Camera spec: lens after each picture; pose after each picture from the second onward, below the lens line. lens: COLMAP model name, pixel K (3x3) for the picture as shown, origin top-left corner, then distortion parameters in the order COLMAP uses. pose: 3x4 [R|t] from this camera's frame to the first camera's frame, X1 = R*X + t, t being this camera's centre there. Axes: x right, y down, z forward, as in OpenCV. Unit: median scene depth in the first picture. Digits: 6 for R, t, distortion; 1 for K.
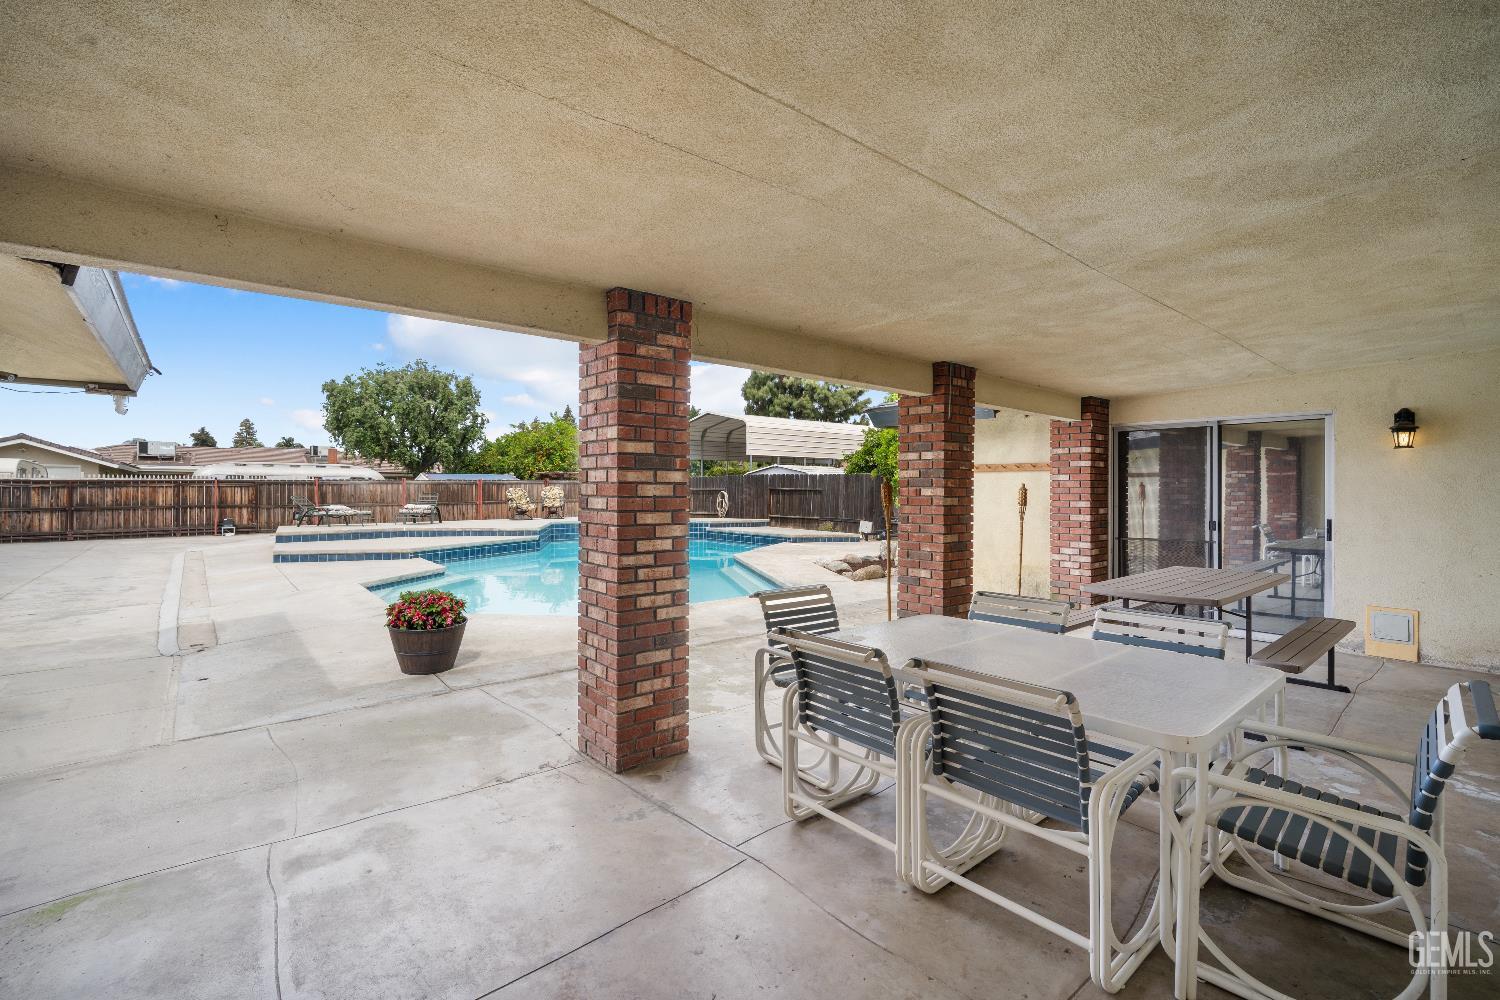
lens RADIAL K [[654.6, 0, 746.8], [0, 654.6, 496.2], [0, 0, 1]] dist [-0.004833, 0.000665]
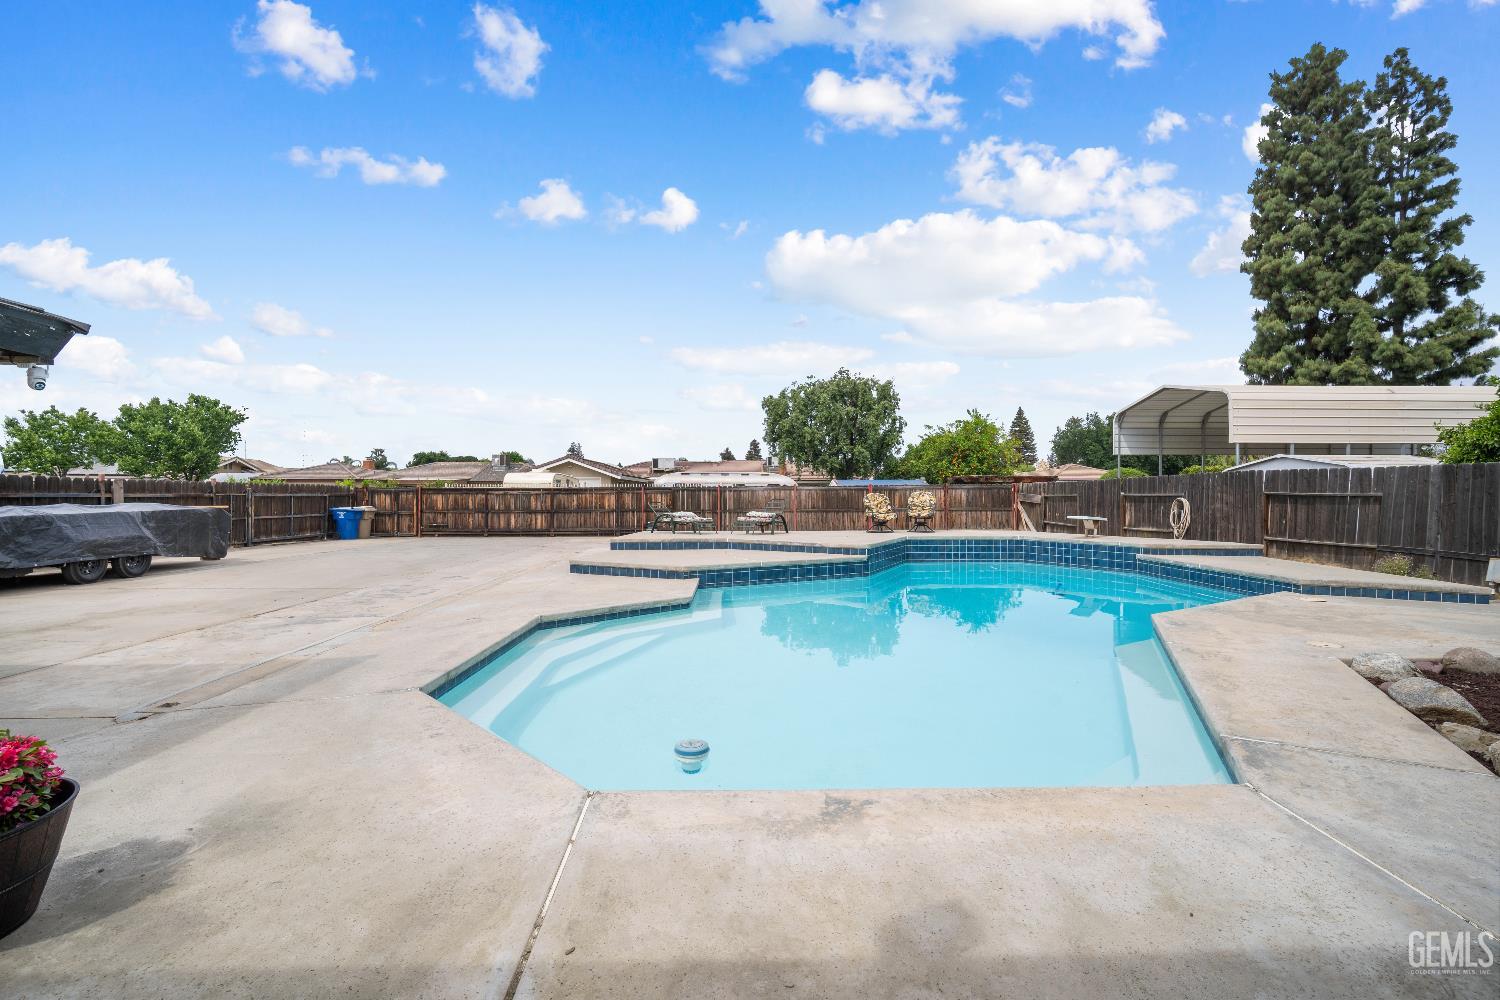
lens RADIAL K [[654.6, 0, 754.5], [0, 654.6, 488.7], [0, 0, 1]] dist [-0.004833, 0.000665]
pose [[0.788847, -0.006594, -0.614554, 0.028700], [-0.006807, 0.999787, -0.019464, -0.000991], [0.614552, 0.019538, 0.788635, 0.200564]]
